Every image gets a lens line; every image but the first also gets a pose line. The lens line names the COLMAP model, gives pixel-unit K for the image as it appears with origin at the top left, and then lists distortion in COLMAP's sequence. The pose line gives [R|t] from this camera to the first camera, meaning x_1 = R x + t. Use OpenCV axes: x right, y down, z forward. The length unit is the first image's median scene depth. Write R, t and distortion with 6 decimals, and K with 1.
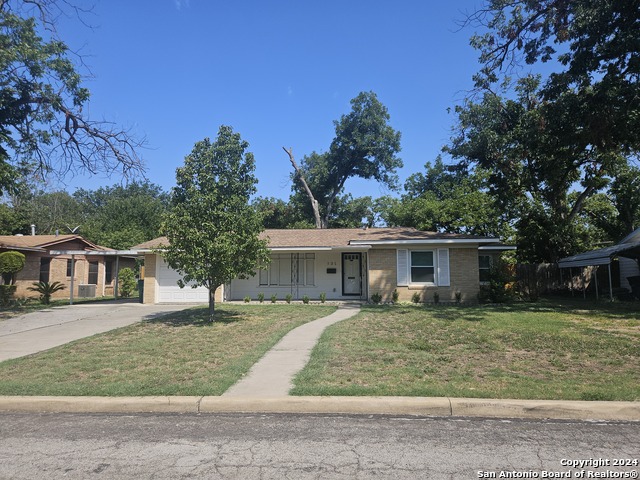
lens RADIAL K [[422.9, 0, 320.0], [0, 422.9, 240.0], [0, 0, 1]] dist [0.043479, -0.003225]
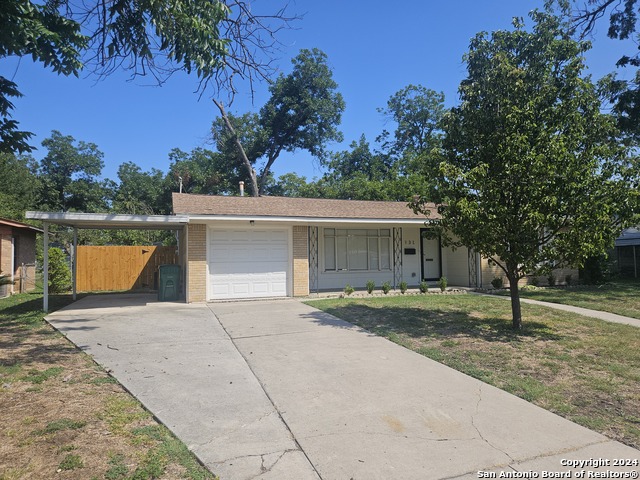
lens RADIAL K [[422.9, 0, 320.0], [0, 422.9, 240.0], [0, 0, 1]] dist [0.043479, -0.003225]
pose [[0.908123, 0.013031, 0.418500, -0.470946], [-0.028200, 0.999150, 0.030080, 0.031564], [-0.417752, -0.039118, 0.907718, 0.333853]]
